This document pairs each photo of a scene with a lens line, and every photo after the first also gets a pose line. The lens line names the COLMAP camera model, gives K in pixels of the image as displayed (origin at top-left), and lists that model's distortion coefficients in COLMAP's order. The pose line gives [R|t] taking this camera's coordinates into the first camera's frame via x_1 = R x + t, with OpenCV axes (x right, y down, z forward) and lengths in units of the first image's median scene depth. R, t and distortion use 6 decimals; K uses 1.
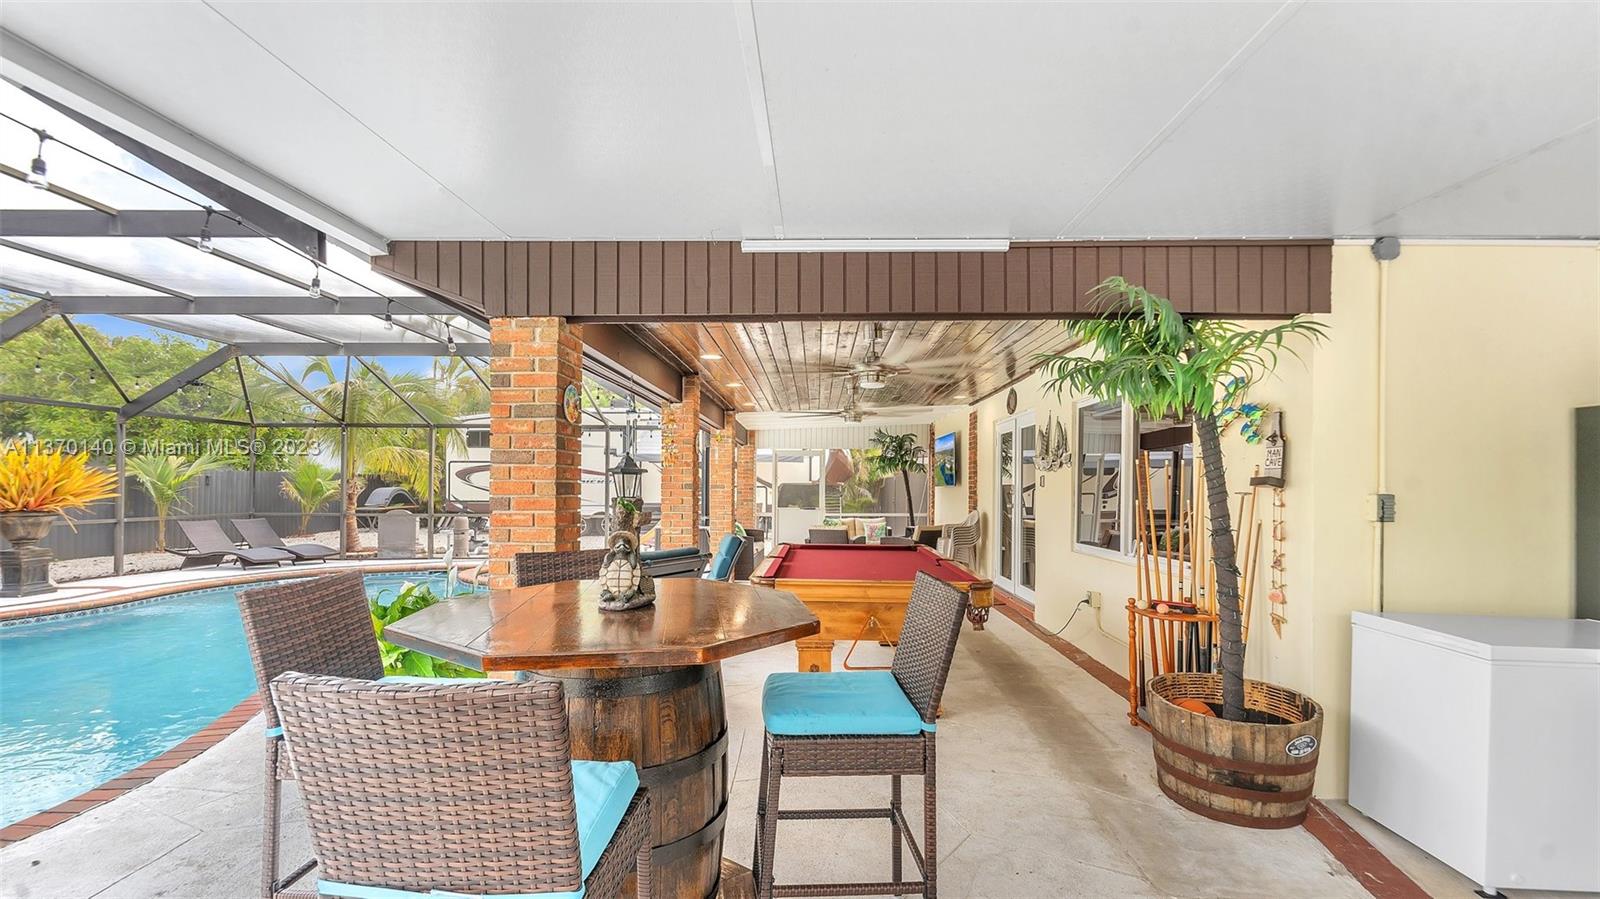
lens RADIAL K [[683.3, 0, 800.0], [0, 683.3, 449.5], [0, 0, 1]] dist [-0.001309, 0.005205]
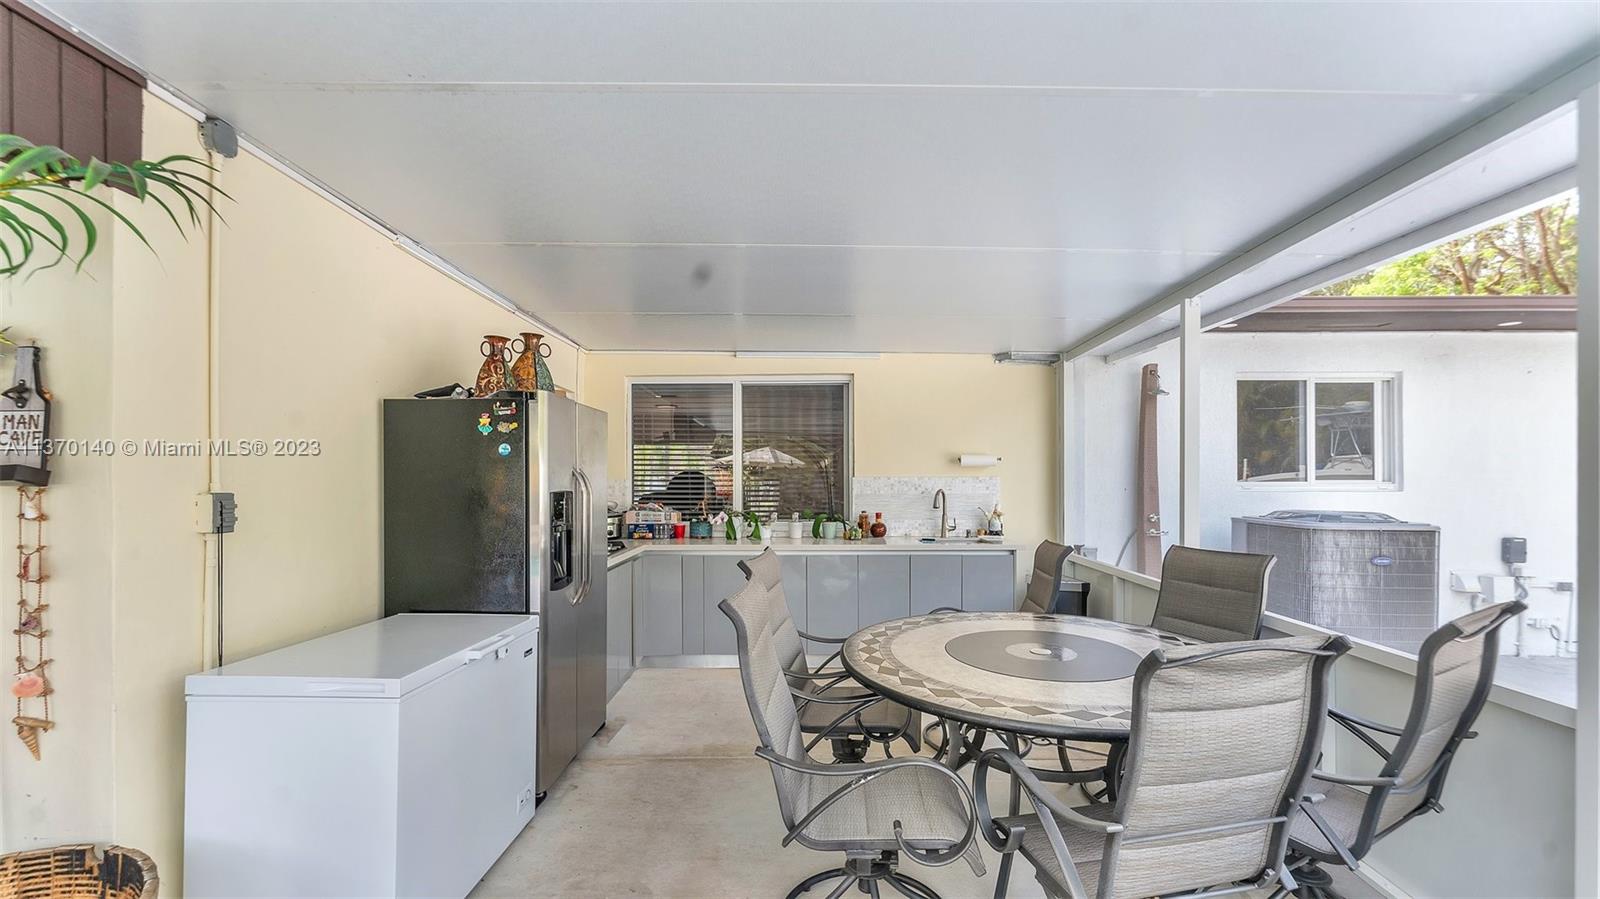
lens RADIAL K [[661.9, 0, 800.2], [0, 661.9, 496.0], [0, 0, 1]] dist [-0.001931, -0.000741]
pose [[-0.010908, -0.034072, 0.999360, 0.172785], [-0.053636, 0.998000, 0.033440, 0.014080], [-0.998501, -0.053237, -0.012714, 0.406584]]
